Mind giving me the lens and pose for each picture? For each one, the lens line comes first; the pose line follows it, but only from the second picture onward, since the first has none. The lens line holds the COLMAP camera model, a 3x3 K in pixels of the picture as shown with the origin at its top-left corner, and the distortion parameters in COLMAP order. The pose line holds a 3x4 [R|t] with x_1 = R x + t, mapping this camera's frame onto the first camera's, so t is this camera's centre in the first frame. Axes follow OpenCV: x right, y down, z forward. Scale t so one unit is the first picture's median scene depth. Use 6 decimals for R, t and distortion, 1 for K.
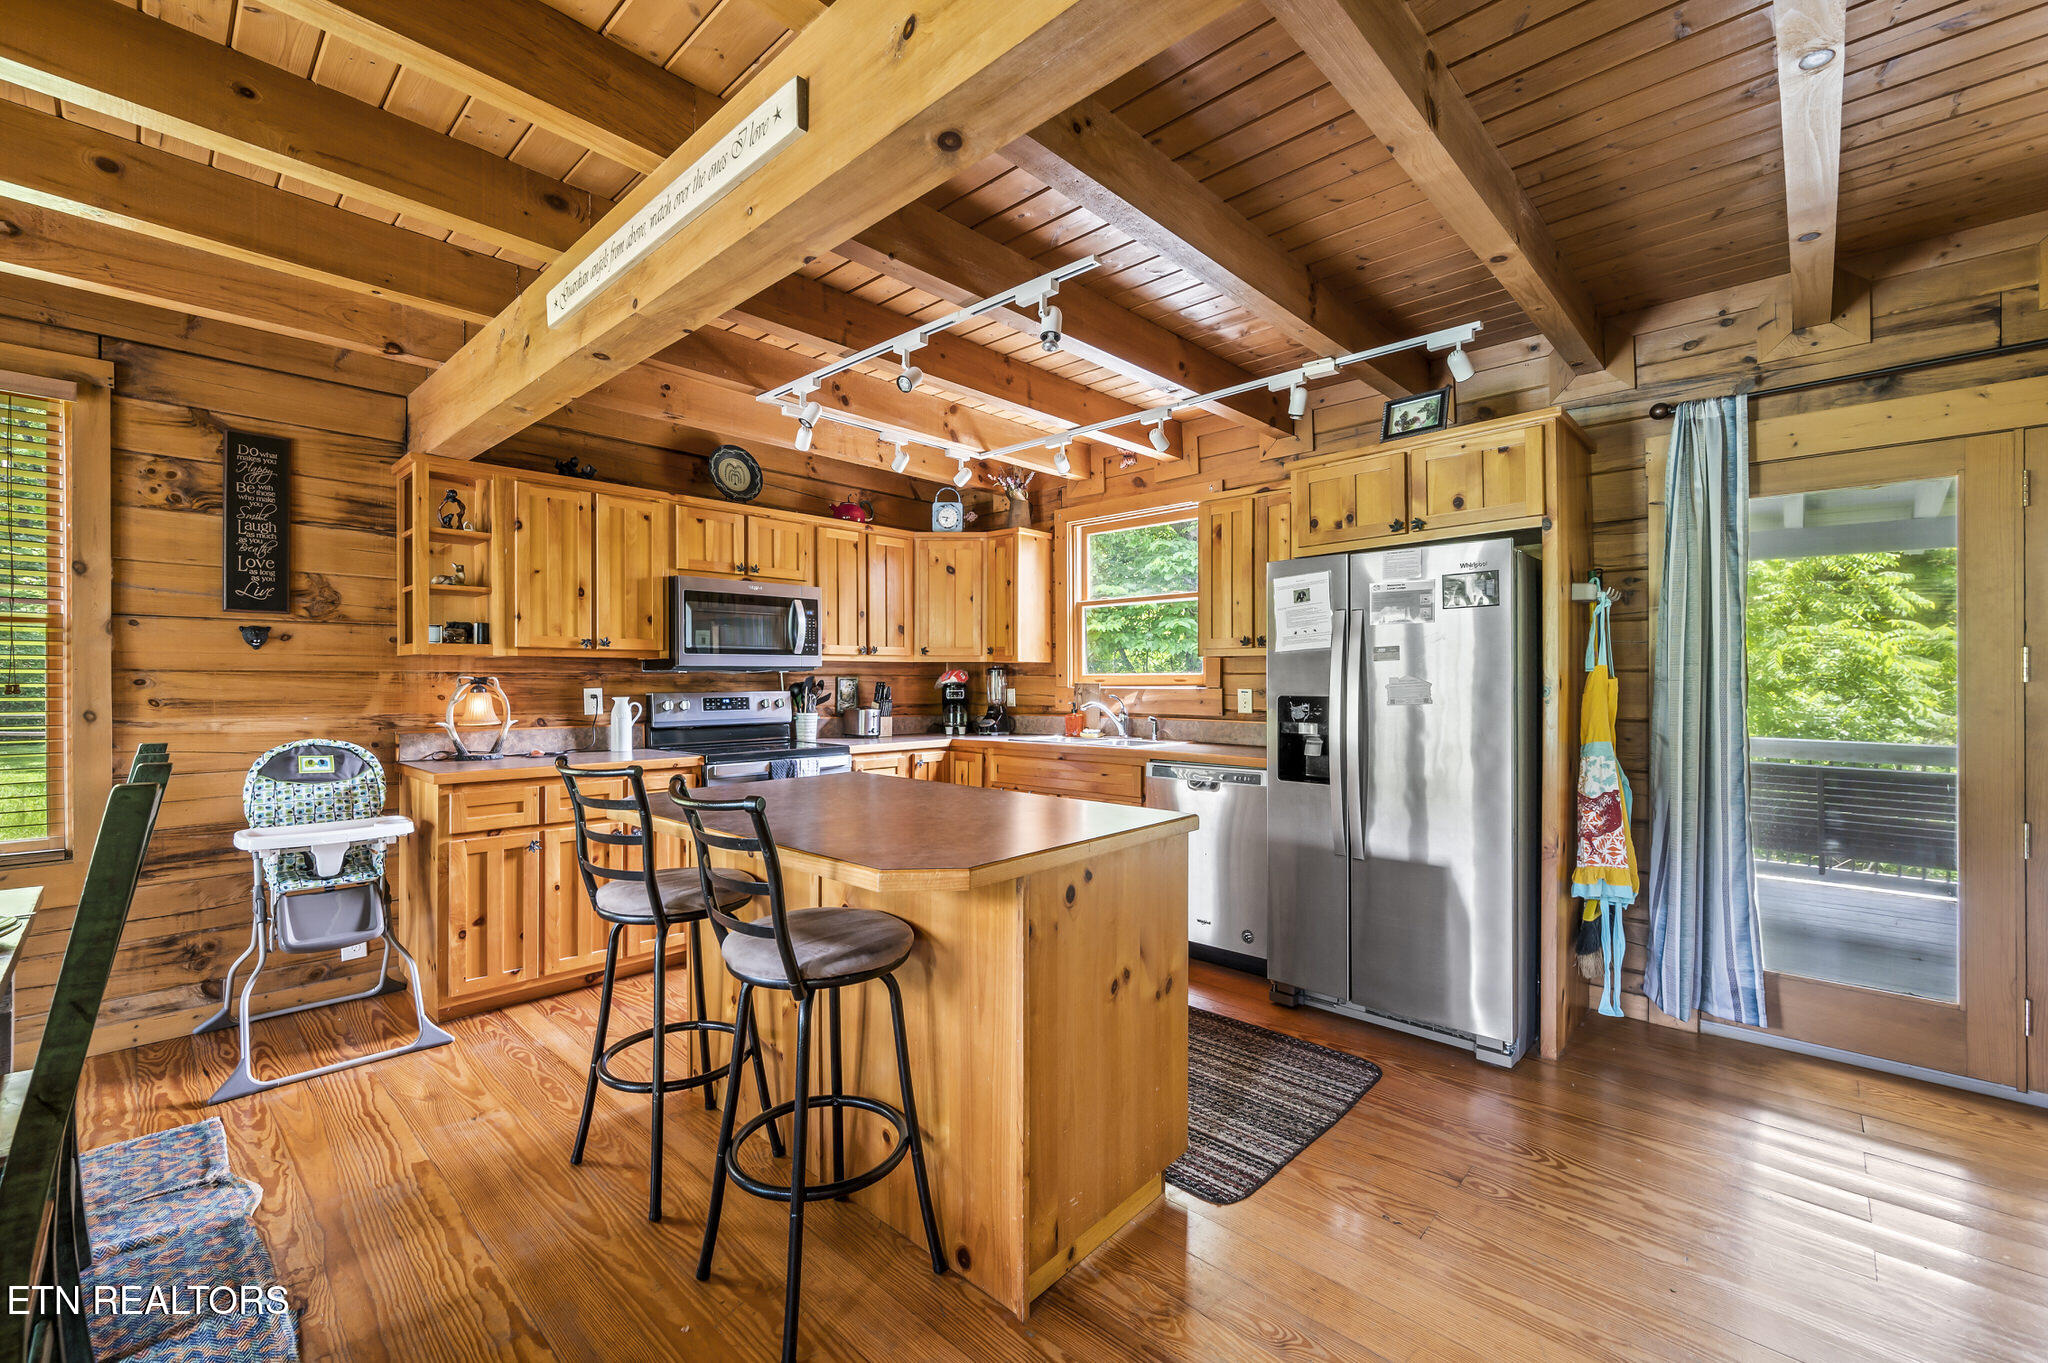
lens RADIAL K [[817.1, 0, 1018.3], [0, 817.1, 680.8], [0, 0, 1]] dist [-0.001105, 0.000257]
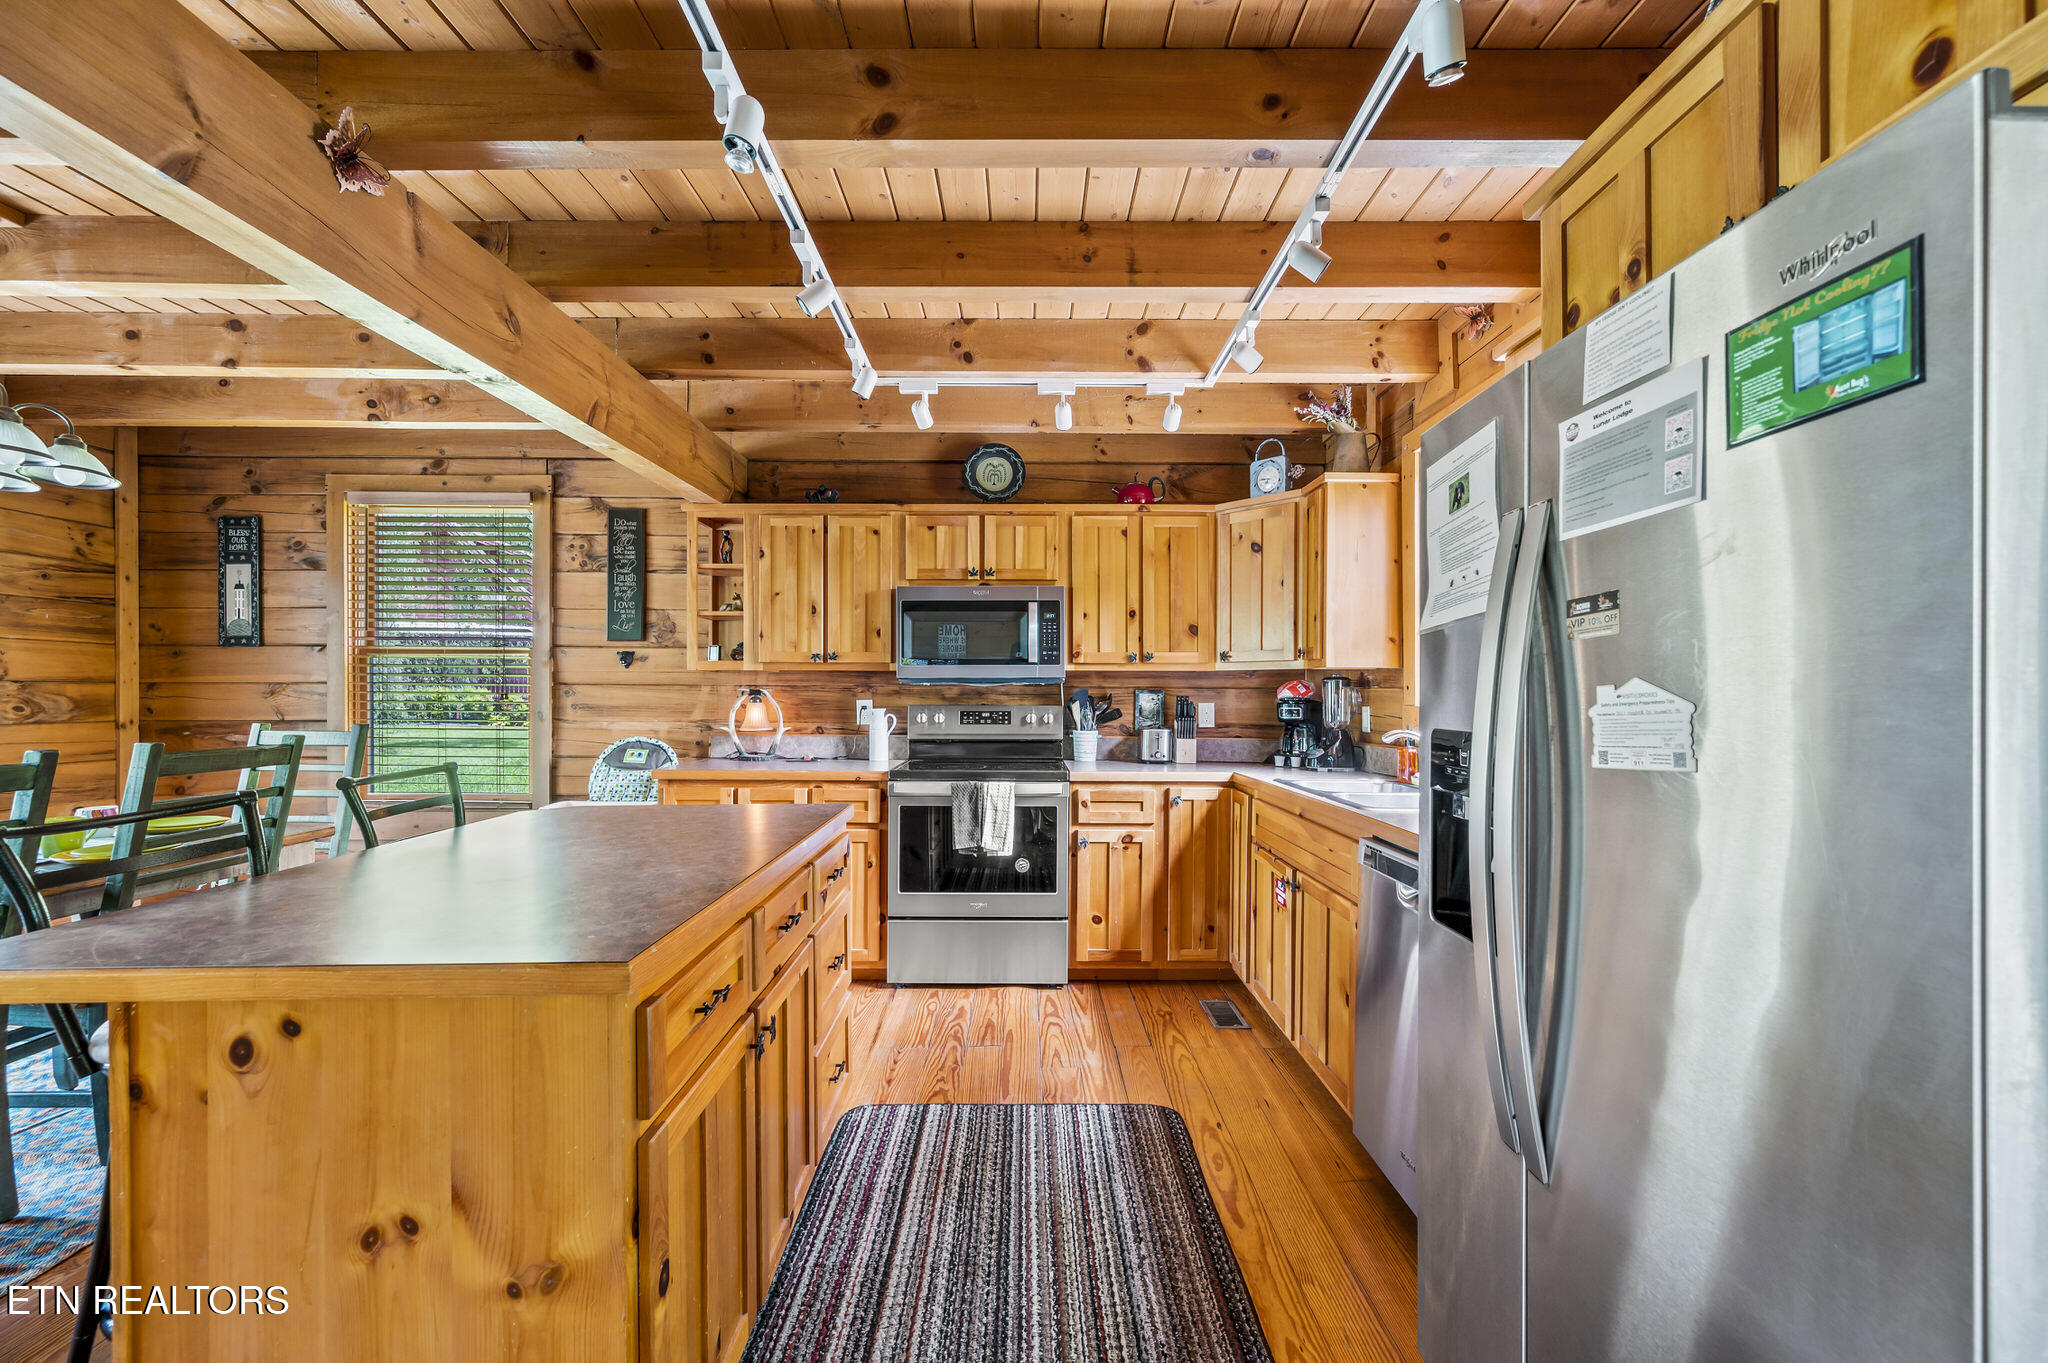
lens RADIAL K [[817.1, 0, 1040.8], [0, 817.1, 670.9], [0, 0, 1]] dist [-0.001105, 0.000257]
pose [[0.692259, -0.016953, -0.721450, 0.449328], [-0.003846, 0.999623, -0.027179, -0.000548], [0.721639, 0.021590, 0.691933, 0.496957]]
